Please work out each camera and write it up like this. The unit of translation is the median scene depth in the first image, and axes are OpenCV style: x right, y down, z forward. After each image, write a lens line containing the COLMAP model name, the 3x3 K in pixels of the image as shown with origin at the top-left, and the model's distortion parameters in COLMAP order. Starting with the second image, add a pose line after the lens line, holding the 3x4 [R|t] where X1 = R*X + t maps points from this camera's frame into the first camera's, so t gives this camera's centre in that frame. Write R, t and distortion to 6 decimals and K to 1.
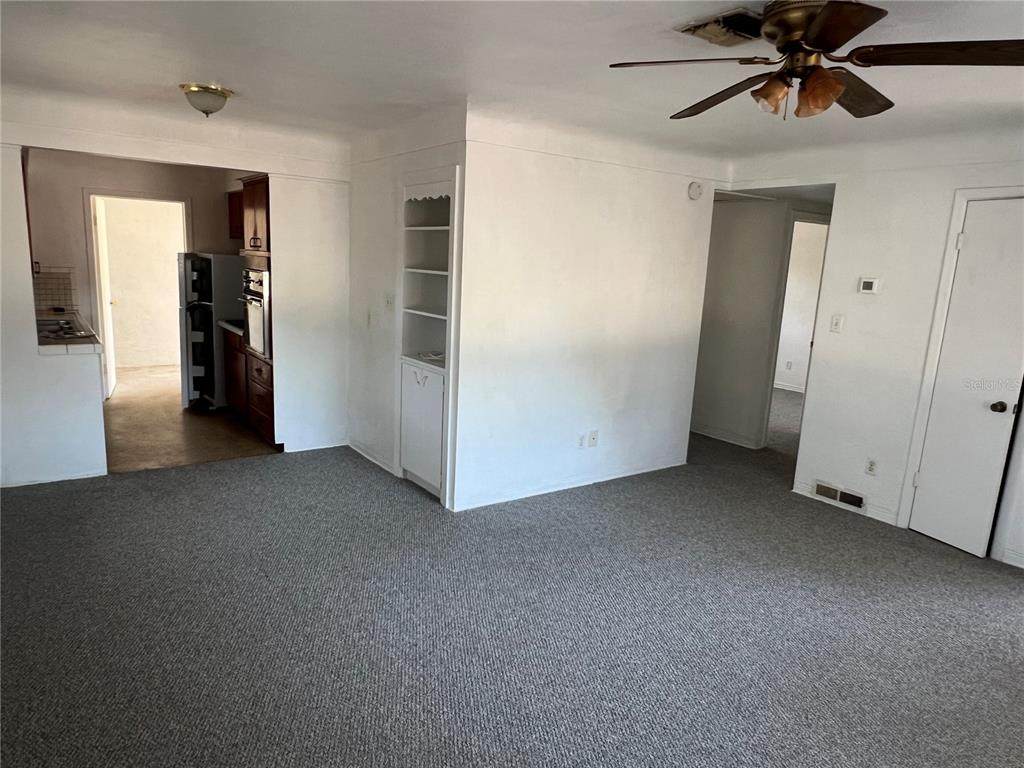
lens RADIAL K [[664.5, 0, 512.0], [0, 664.5, 384.0], [0, 0, 1]] dist [0.000100, -0.000403]
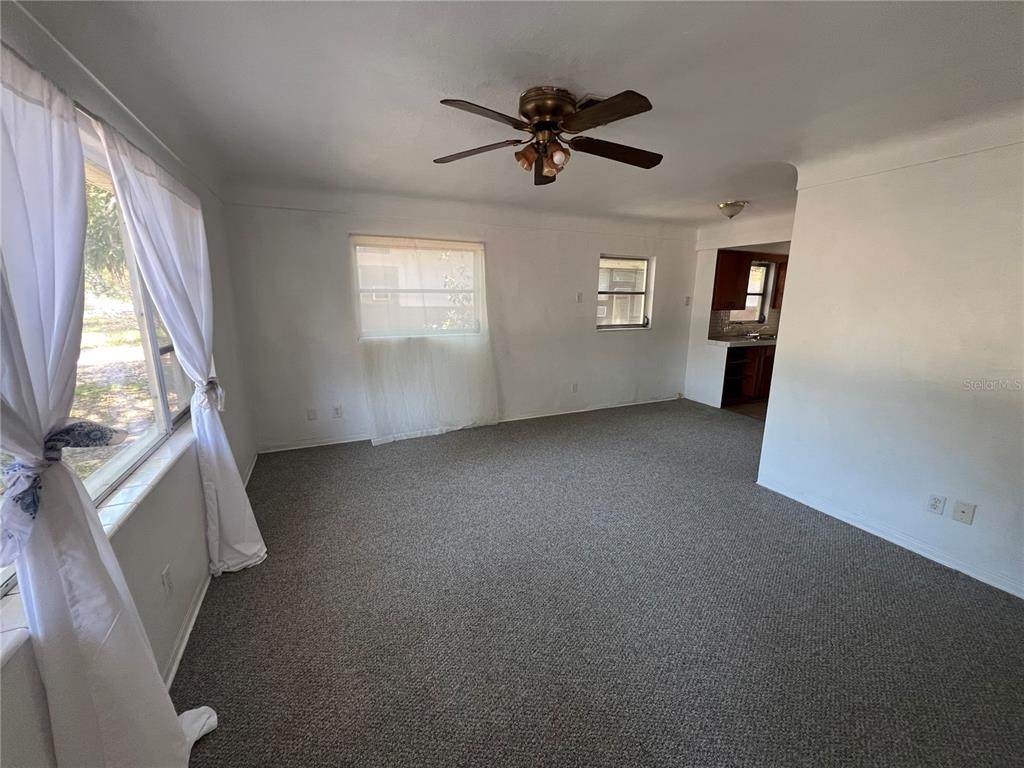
lens RADIAL K [[409.9, 0, 512.0], [0, 409.9, 384.0], [0, 0, 1]] dist [0.001378, 0.000306]
pose [[-0.189670, 0.153416, -0.969788, 0.763842], [-0.204986, 0.959764, 0.191921, -0.049215], [0.960211, 0.235195, -0.150591, 0.632690]]
